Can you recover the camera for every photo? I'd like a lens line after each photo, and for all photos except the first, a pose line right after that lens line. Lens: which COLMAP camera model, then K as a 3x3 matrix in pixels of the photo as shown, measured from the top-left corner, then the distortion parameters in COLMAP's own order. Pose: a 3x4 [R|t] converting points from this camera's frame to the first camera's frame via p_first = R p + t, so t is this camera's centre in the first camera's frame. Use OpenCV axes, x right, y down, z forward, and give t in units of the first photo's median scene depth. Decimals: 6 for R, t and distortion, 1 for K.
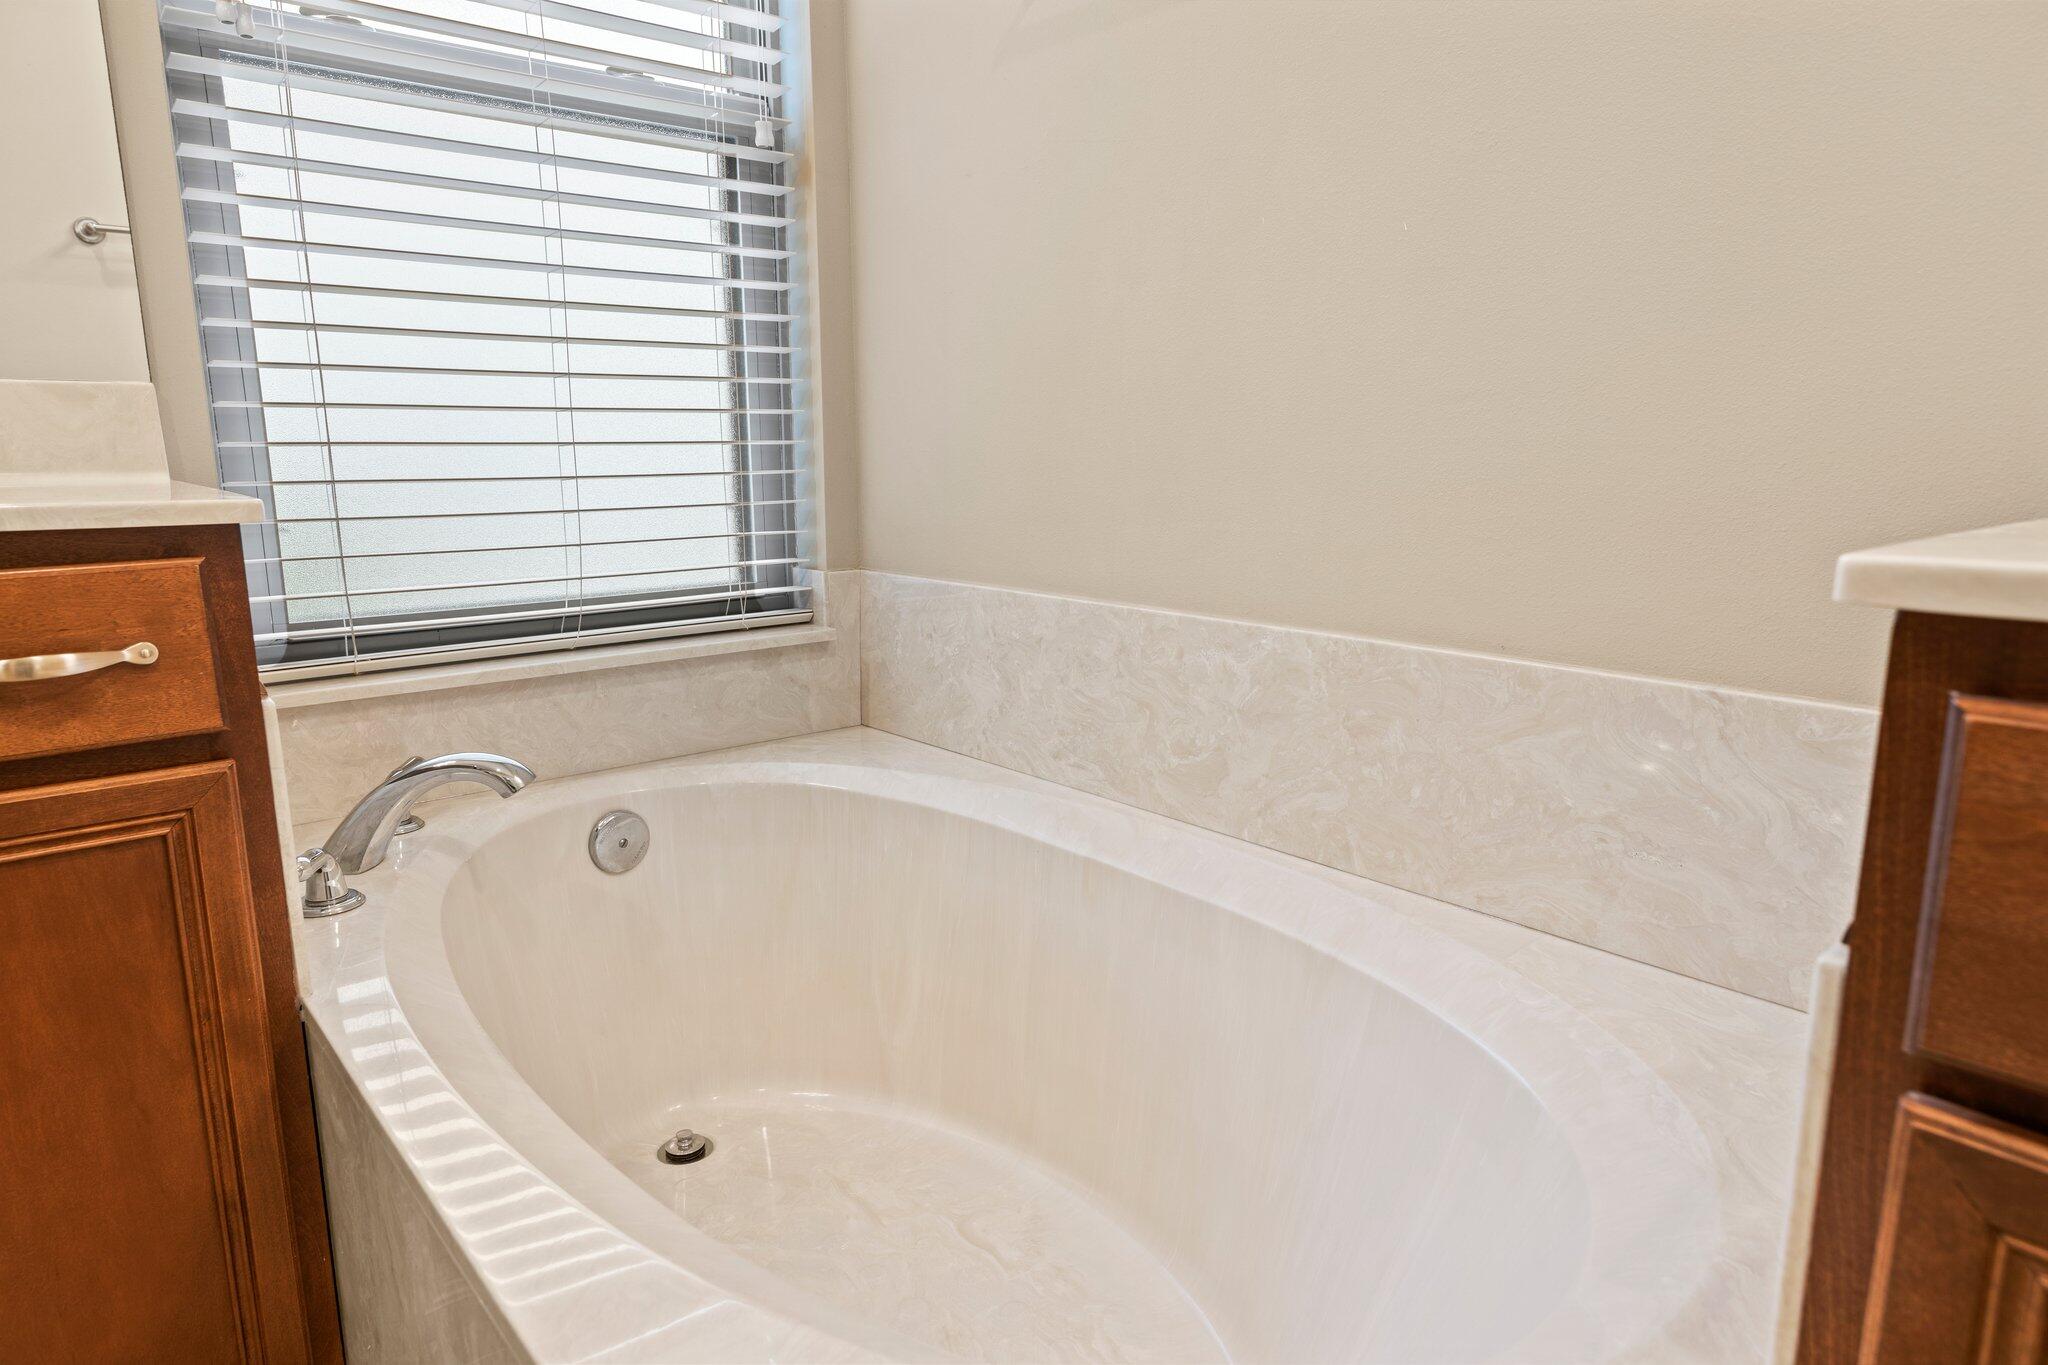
lens RADIAL K [[1228.0, 0, 1018.7], [0, 1228.0, 682.7], [0, 0, 1]] dist [-0.000370, -0.000581]
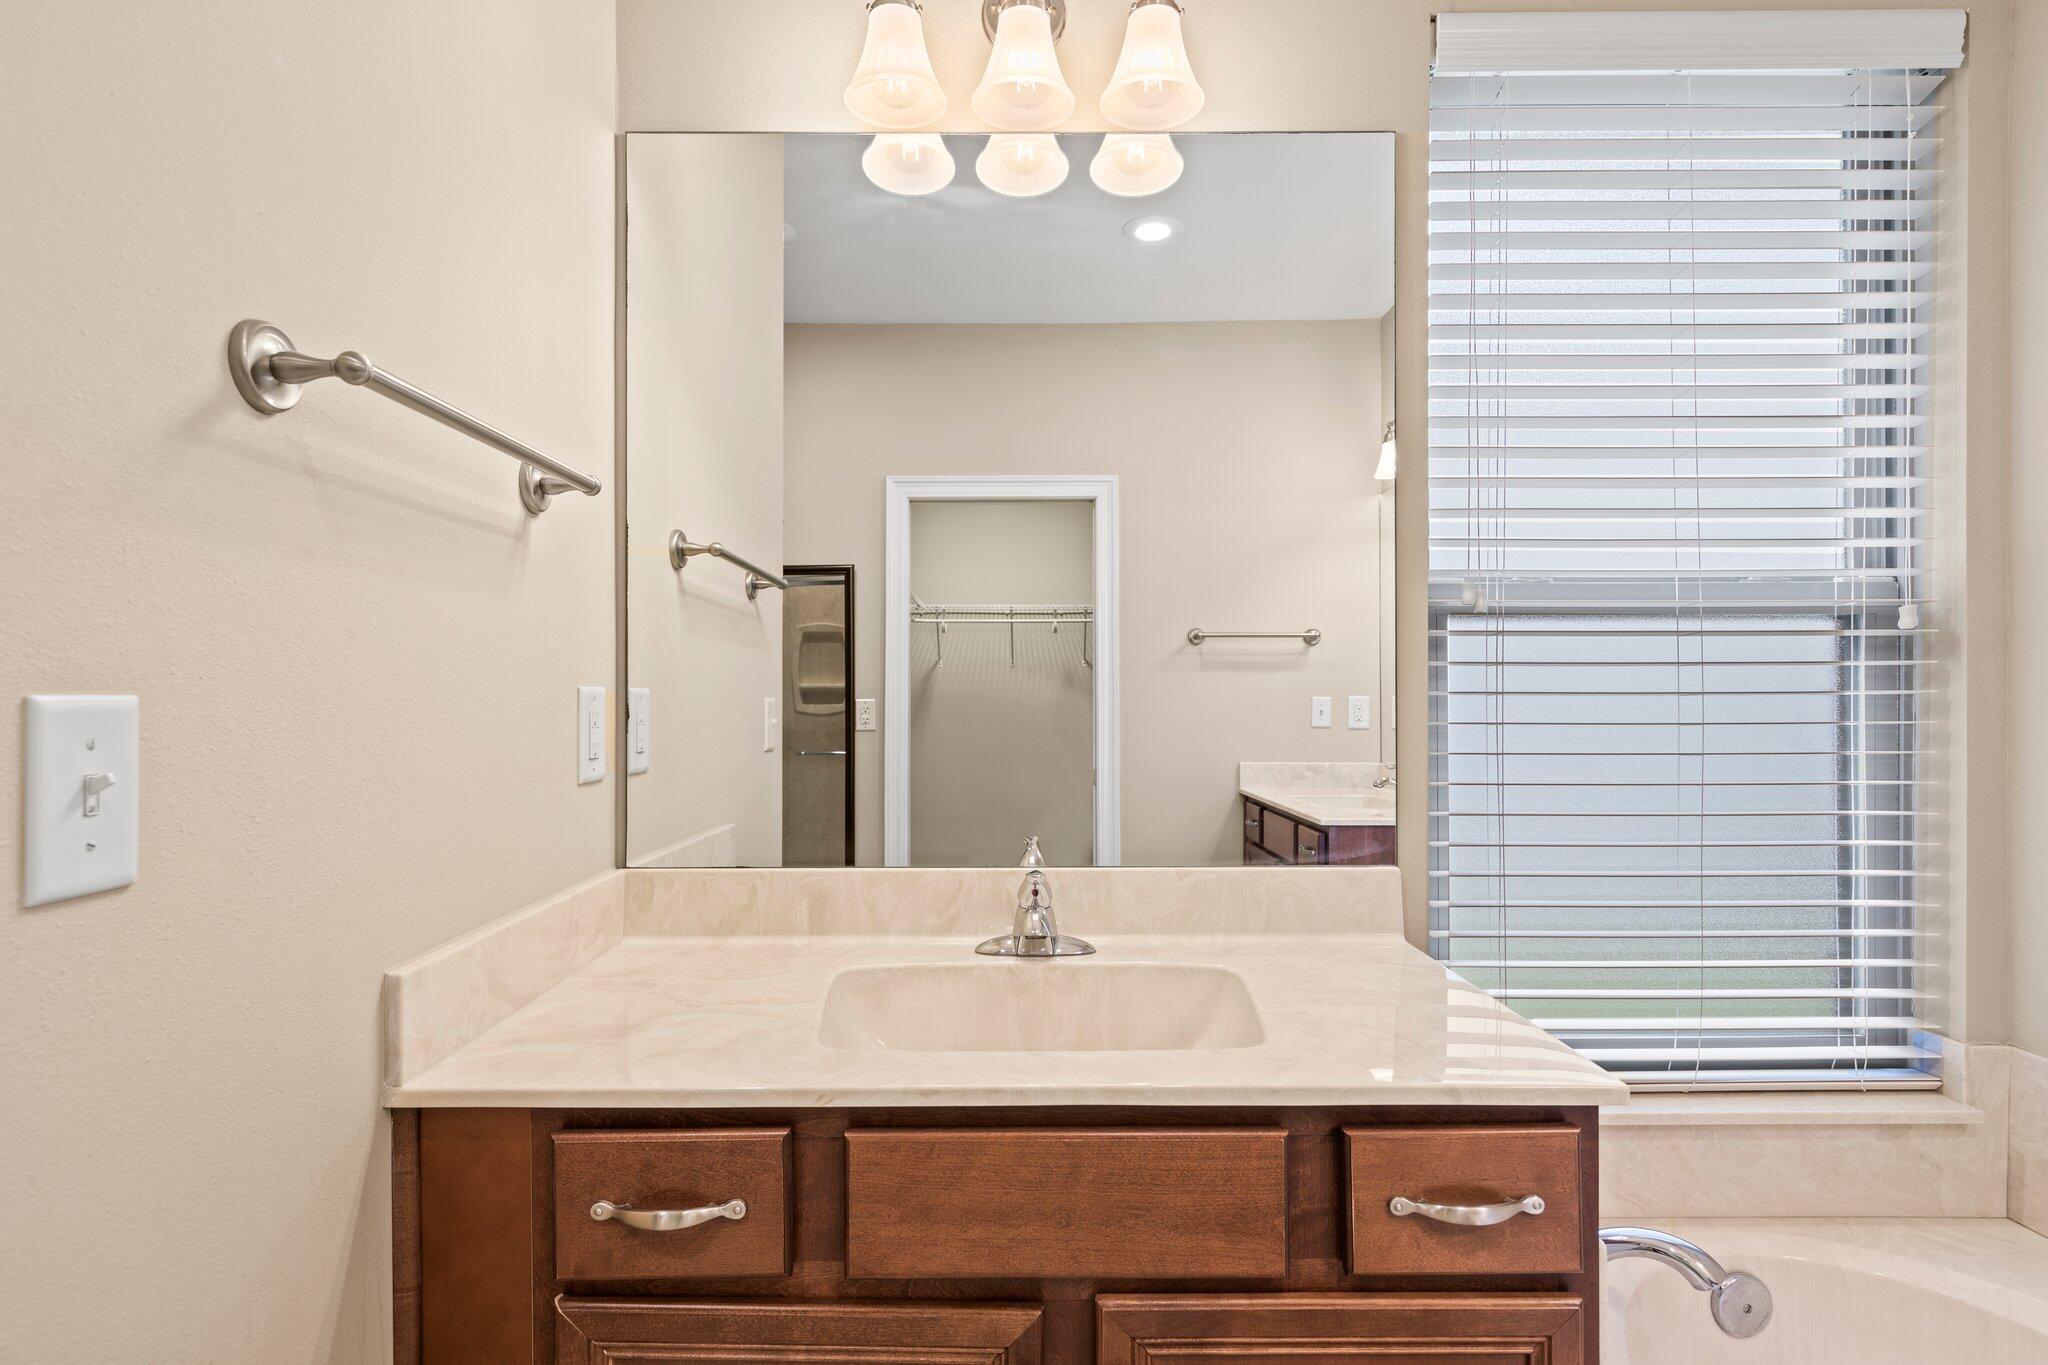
lens RADIAL K [[1005.7, 0, 1017.0], [0, 1005.7, 687.9], [0, 0, 1]] dist [0.006075, -0.000709]
pose [[0.770697, 0.001319, -0.637201, -0.239987], [-0.122884, 0.981534, -0.146597, -0.167025], [0.625241, 0.191284, 0.756627, -0.105274]]
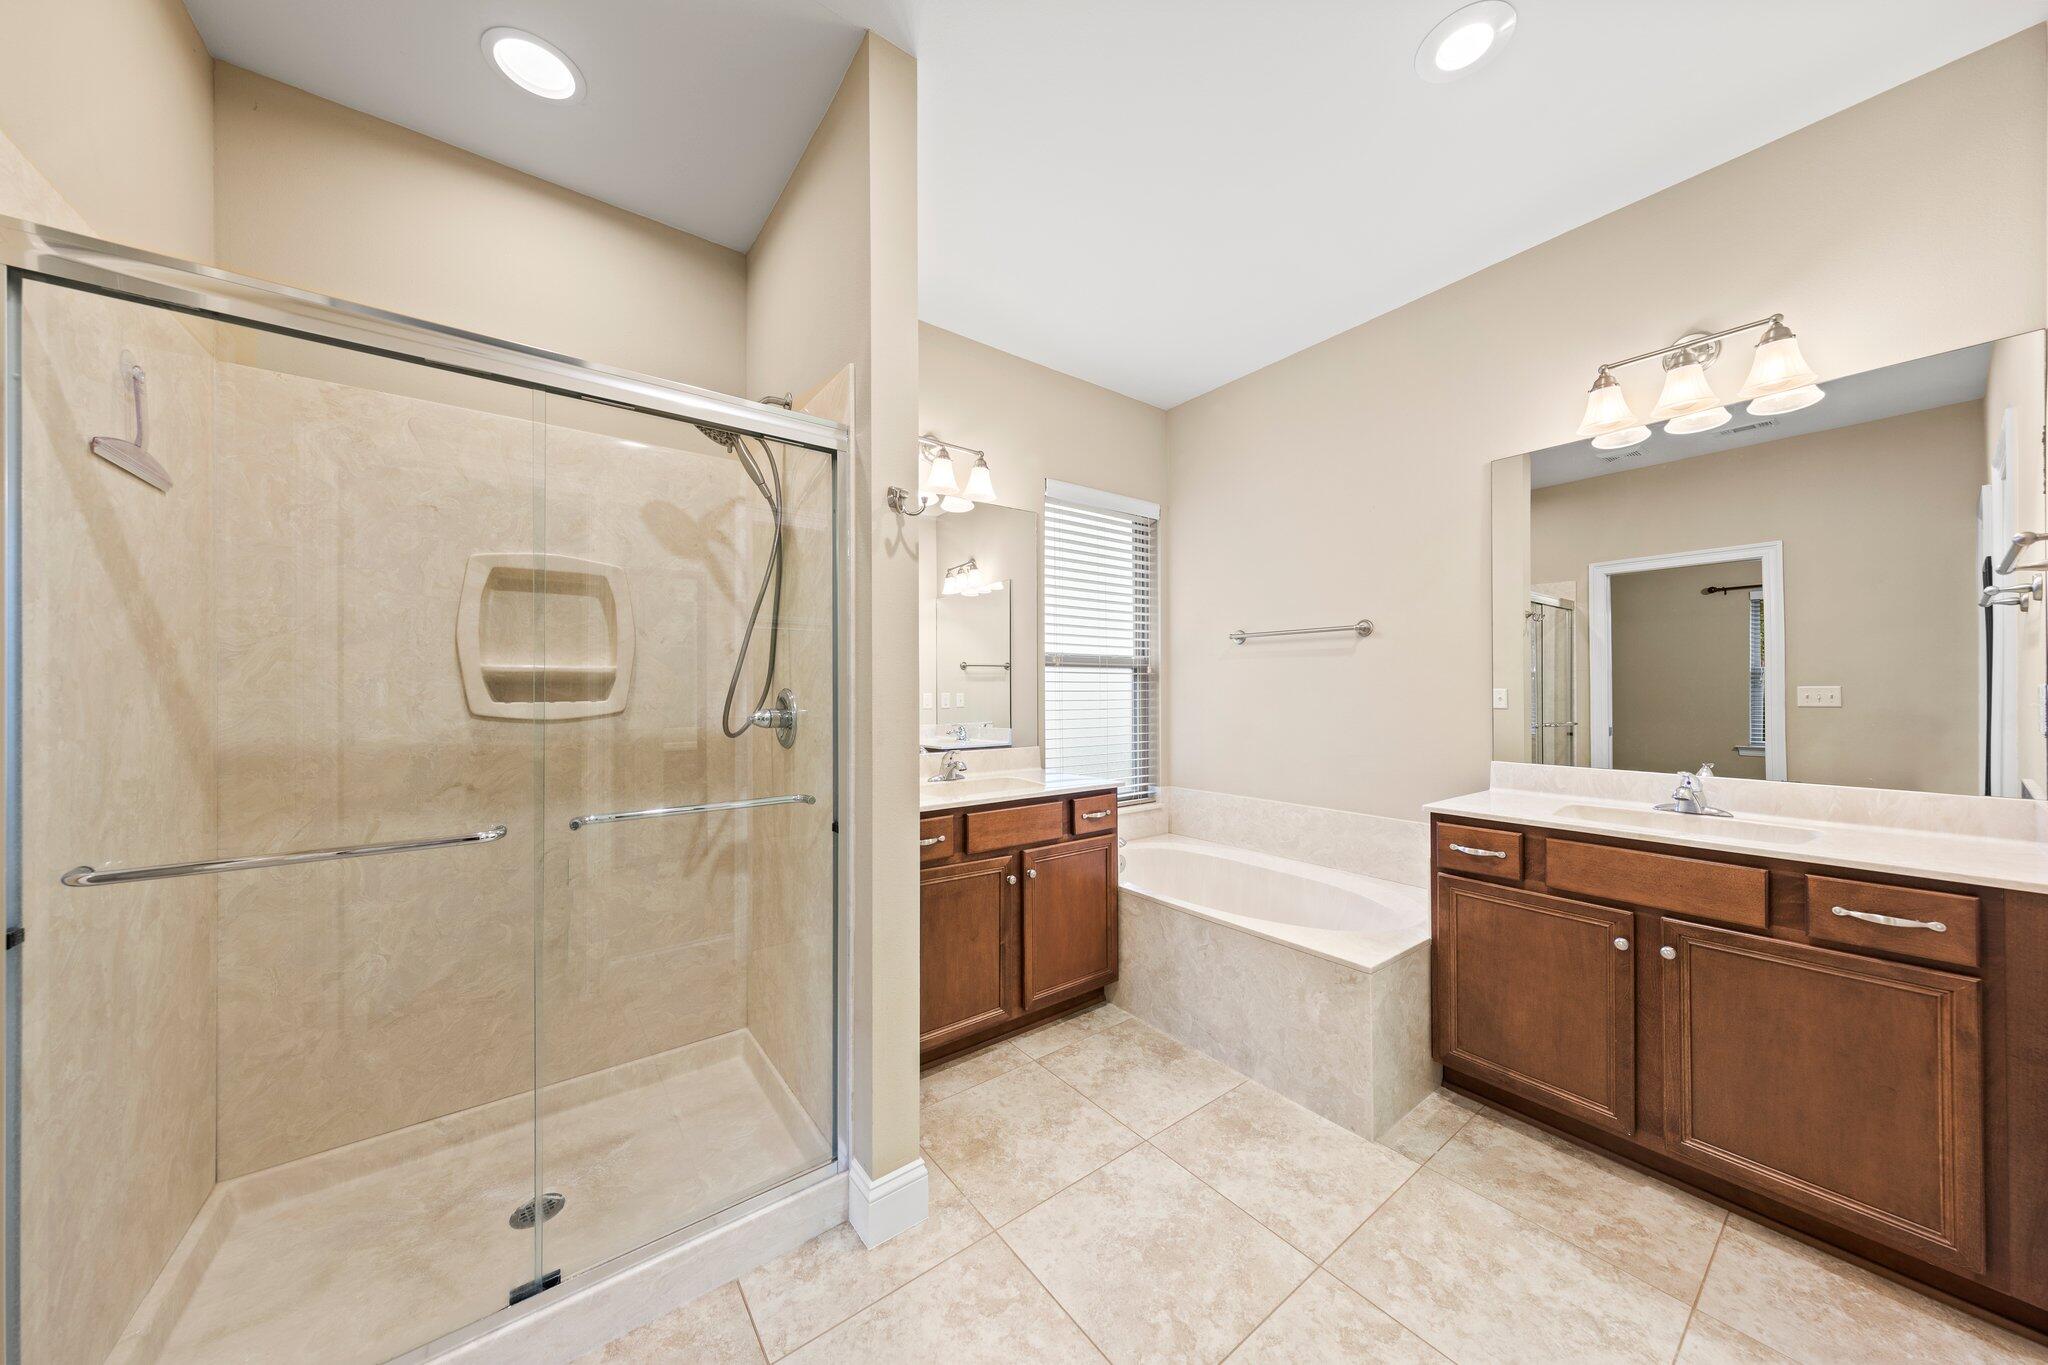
lens RADIAL K [[676.7, 0, 1019.6], [0, 676.7, 690.5], [0, 0, 1]] dist [0.007373, 0.000045]
pose [[0.998558, 0.001159, -0.053680, -0.481738], [-0.011331, 0.981801, -0.189574, 0.008842], [0.052483, 0.189908, 0.980398, -1.006421]]
